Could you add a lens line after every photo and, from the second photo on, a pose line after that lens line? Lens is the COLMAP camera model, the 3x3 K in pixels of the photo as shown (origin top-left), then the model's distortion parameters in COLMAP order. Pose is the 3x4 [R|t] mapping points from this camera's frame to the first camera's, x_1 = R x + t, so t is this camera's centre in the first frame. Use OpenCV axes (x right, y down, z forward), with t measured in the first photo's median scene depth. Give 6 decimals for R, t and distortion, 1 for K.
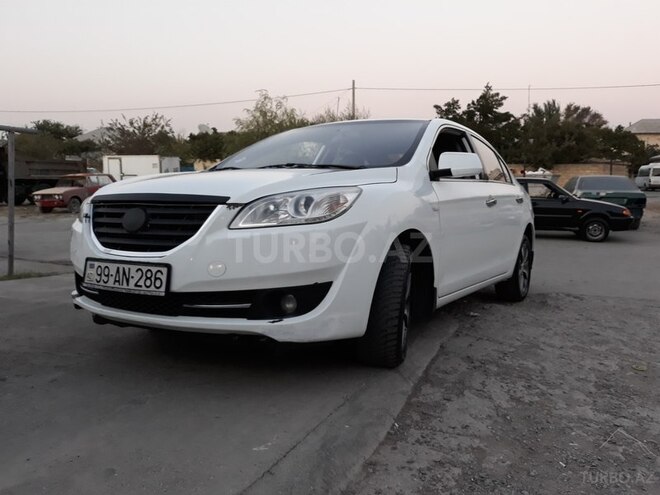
lens RADIAL K [[522.5, 0, 333.0], [0, 522.5, 250.0], [0, 0, 1]] dist [-0.046662, 0.036192]
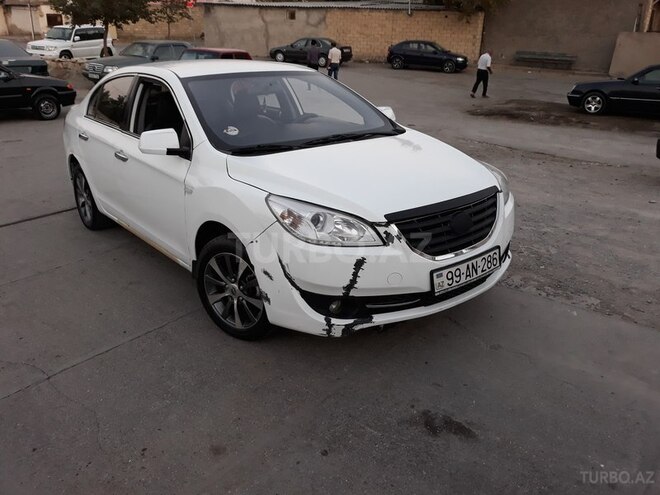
lens RADIAL K [[522.5, 0, 328.6], [0, 522.5, 248.1], [0, 0, 1]] dist [-0.046662, 0.036192]
pose [[0.398792, -0.344550, 0.849853, -1.513969], [0.104609, 0.937776, 0.331109, -0.423635], [-0.911055, -0.043141, 0.410020, 0.783978]]
